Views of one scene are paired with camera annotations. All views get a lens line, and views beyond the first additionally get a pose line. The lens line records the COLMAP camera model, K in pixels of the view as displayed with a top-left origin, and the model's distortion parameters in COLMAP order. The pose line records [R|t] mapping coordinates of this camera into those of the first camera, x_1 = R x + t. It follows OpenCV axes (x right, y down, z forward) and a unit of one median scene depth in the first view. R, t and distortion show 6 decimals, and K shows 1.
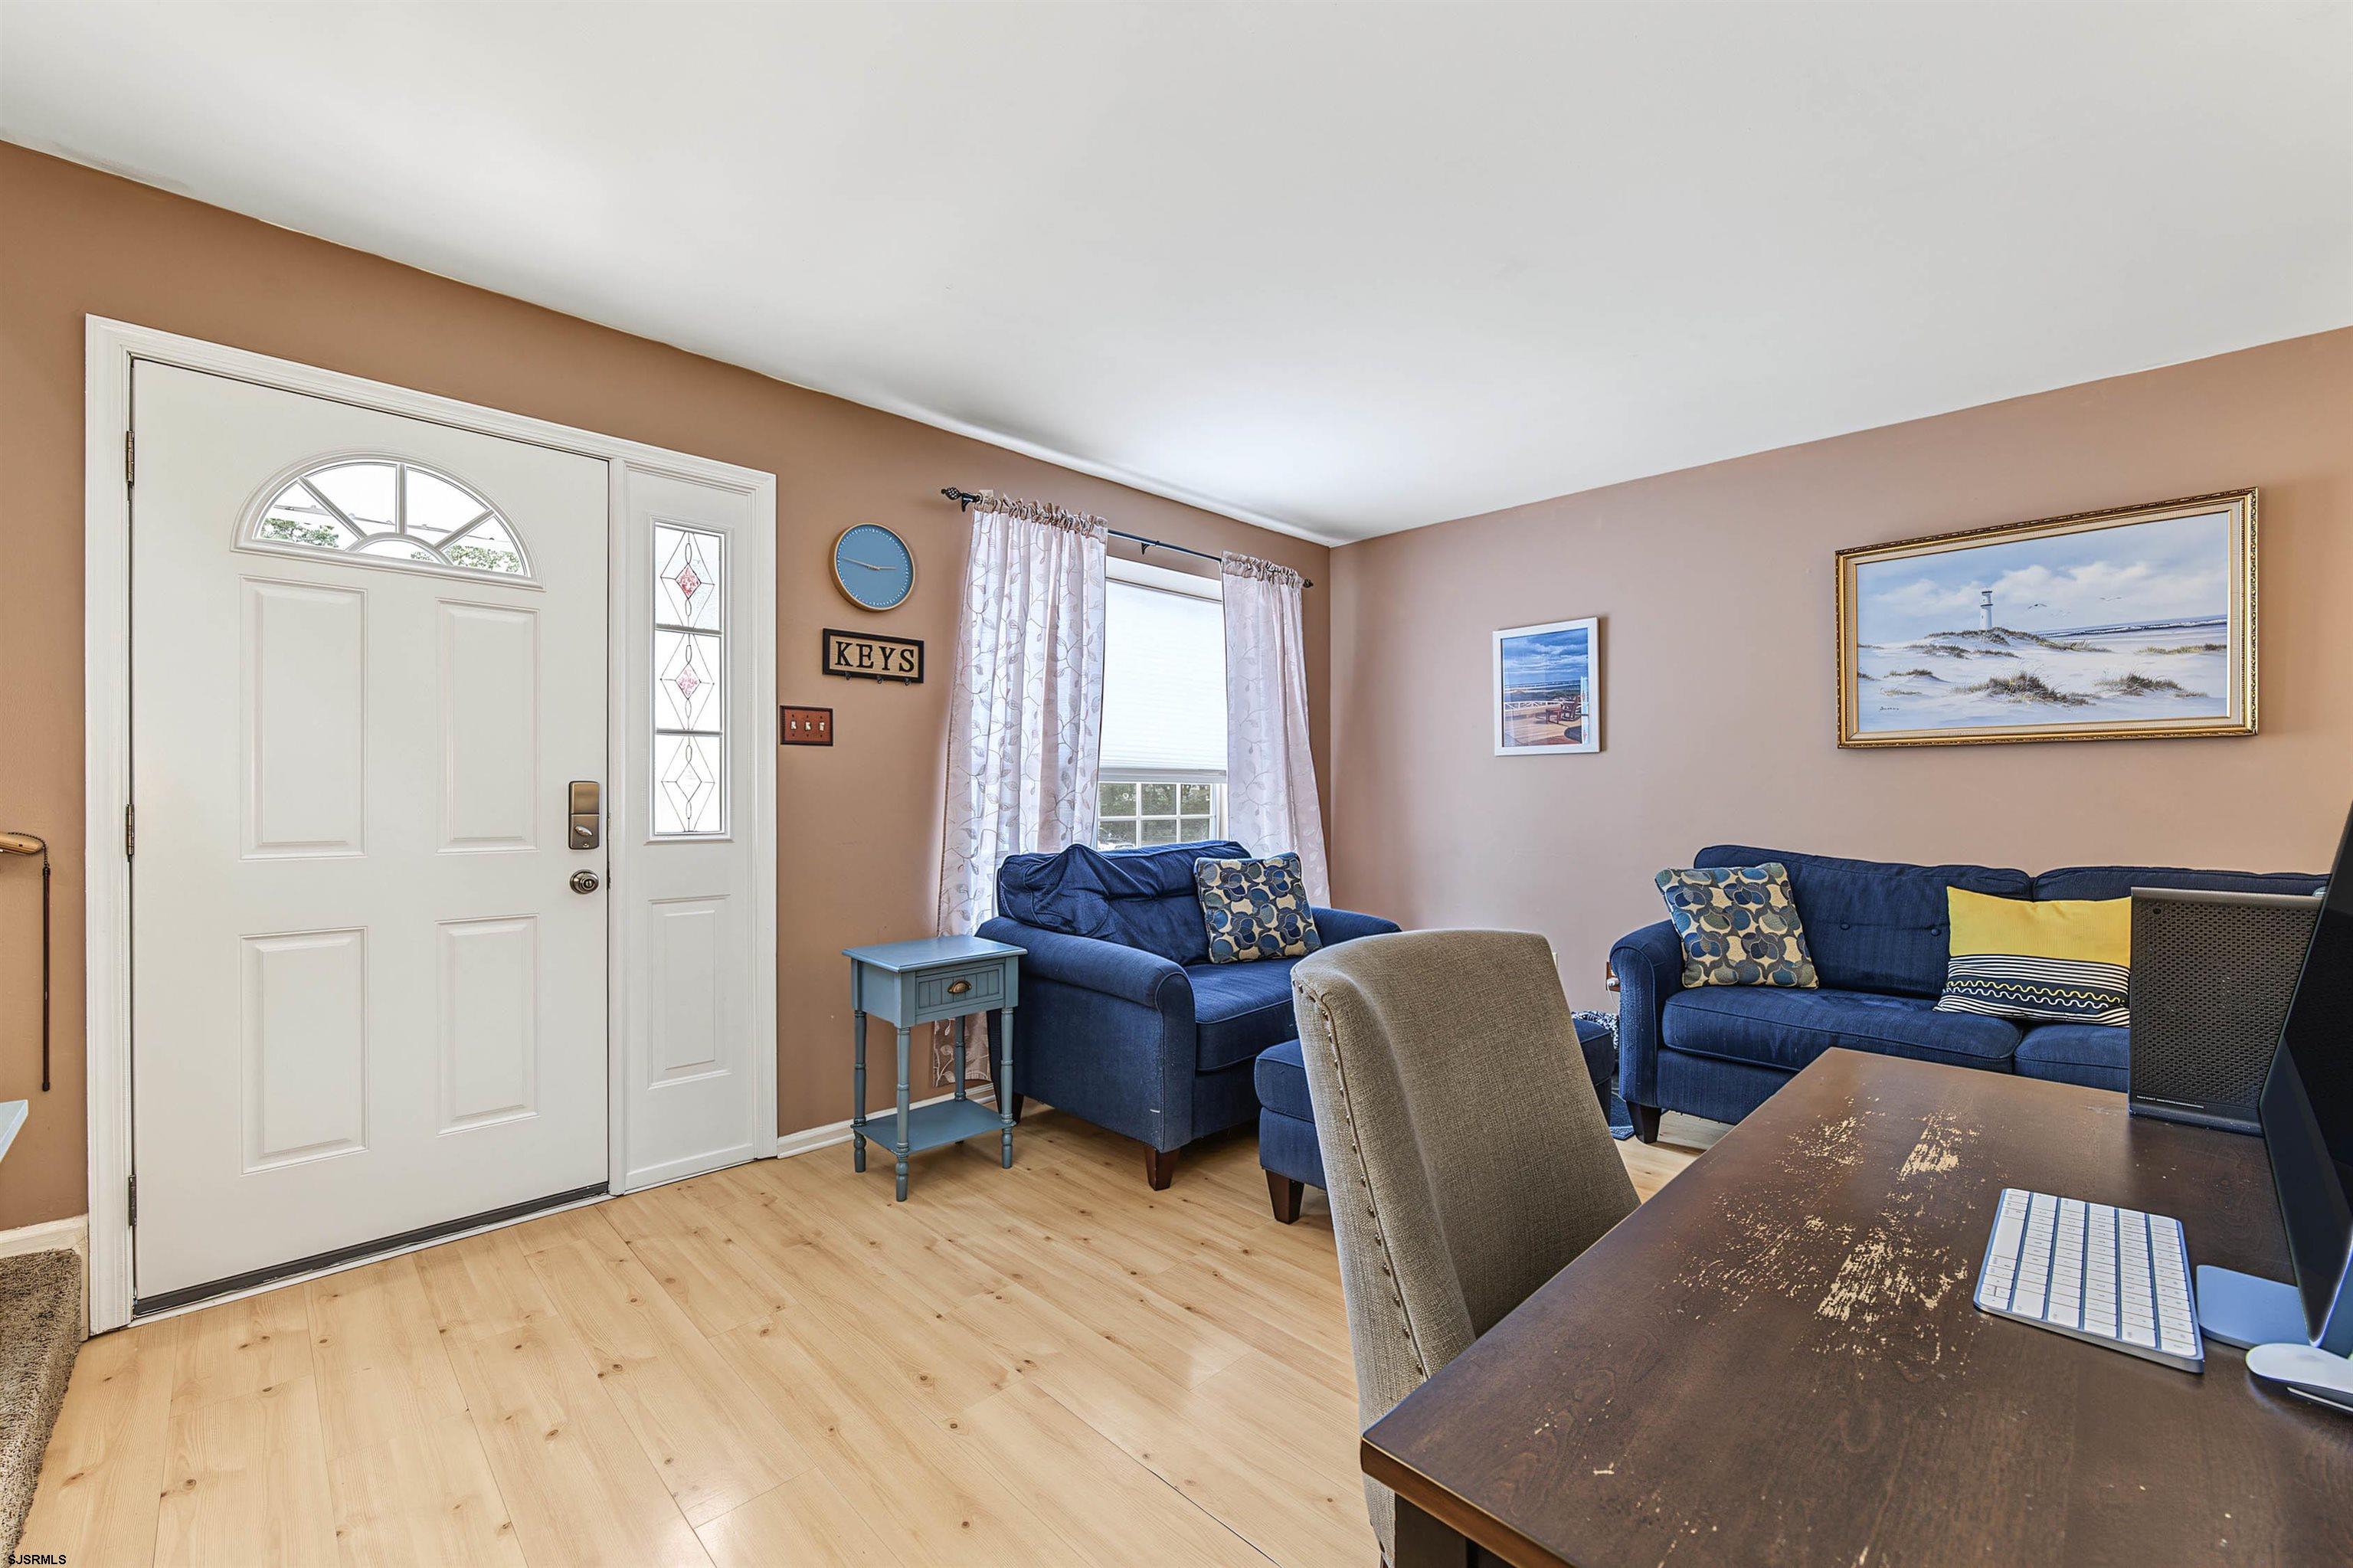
lens RADIAL K [[968.3, 0, 1175.3], [0, 968.3, 796.8], [0, 0, 1]] dist [-0.000240, -0.000100]
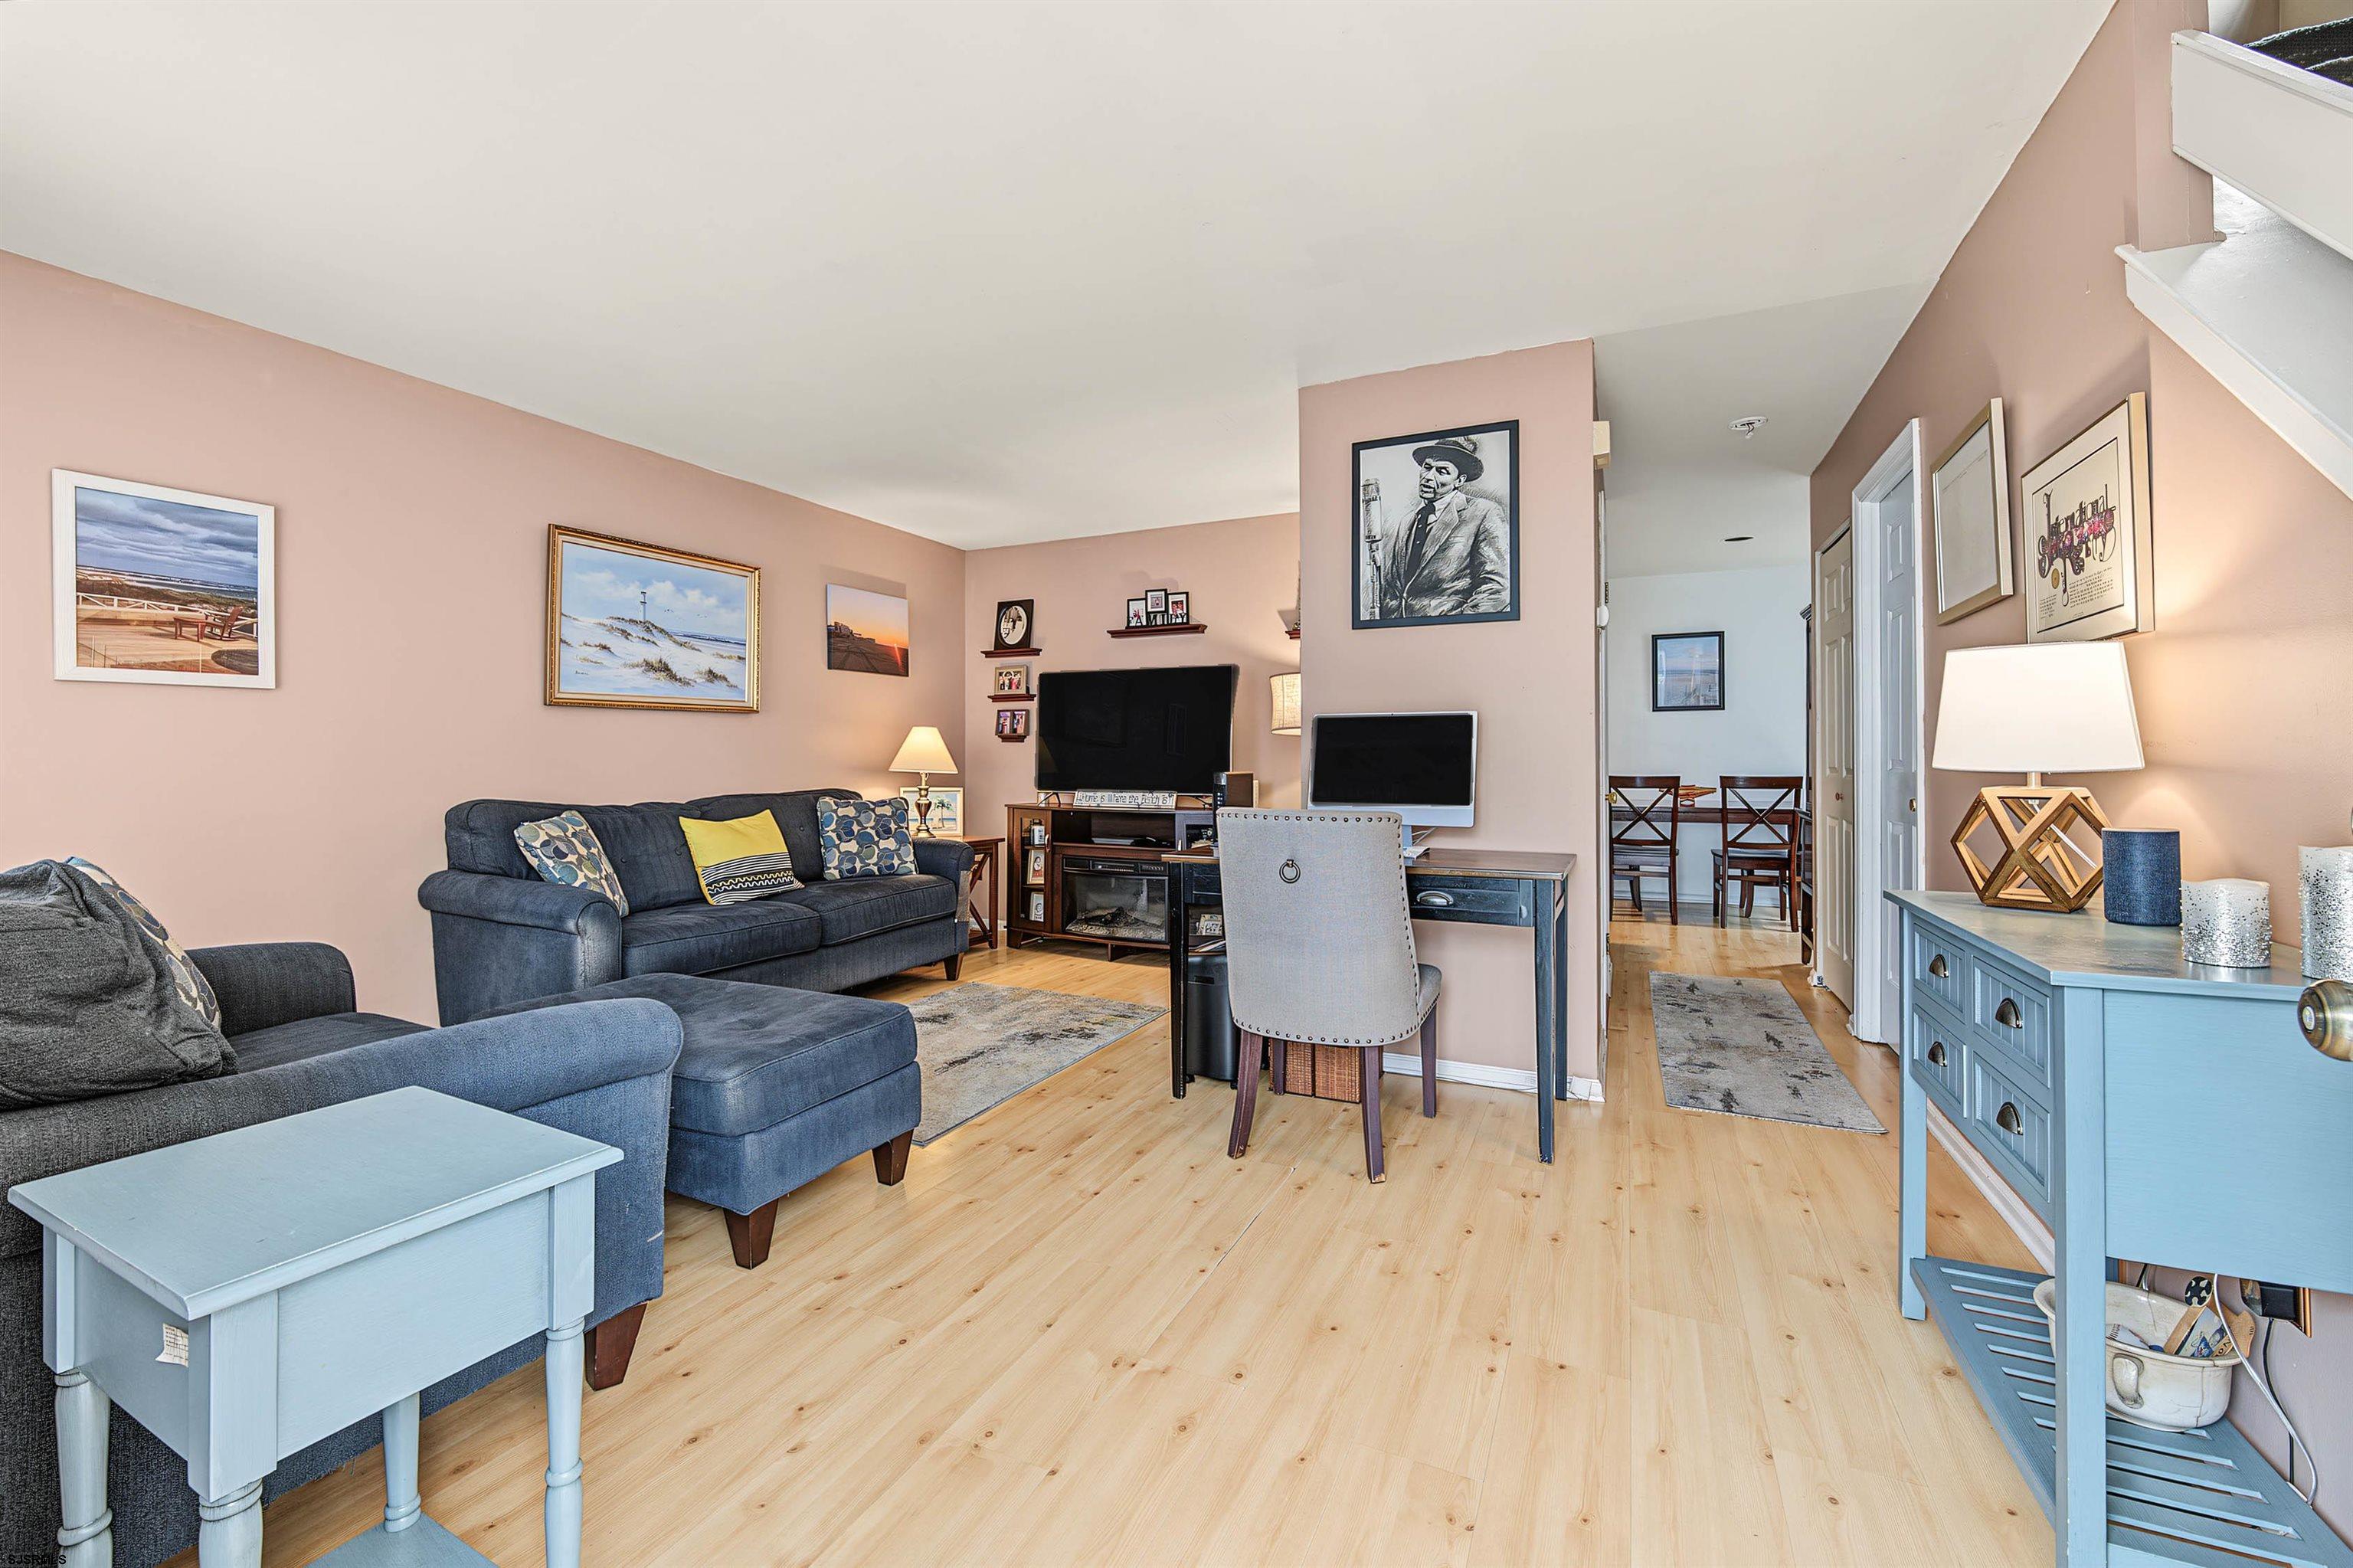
lens RADIAL K [[960.7, 0, 1167.7], [0, 960.7, 766.3], [0, 0, 1]] dist [-0.003393, -0.000376]
pose [[-0.334353, -0.008336, 0.942411, -0.600330], [0.008685, 0.999891, 0.011925, 0.012815], [-0.942408, 0.012172, -0.334244, 0.748650]]
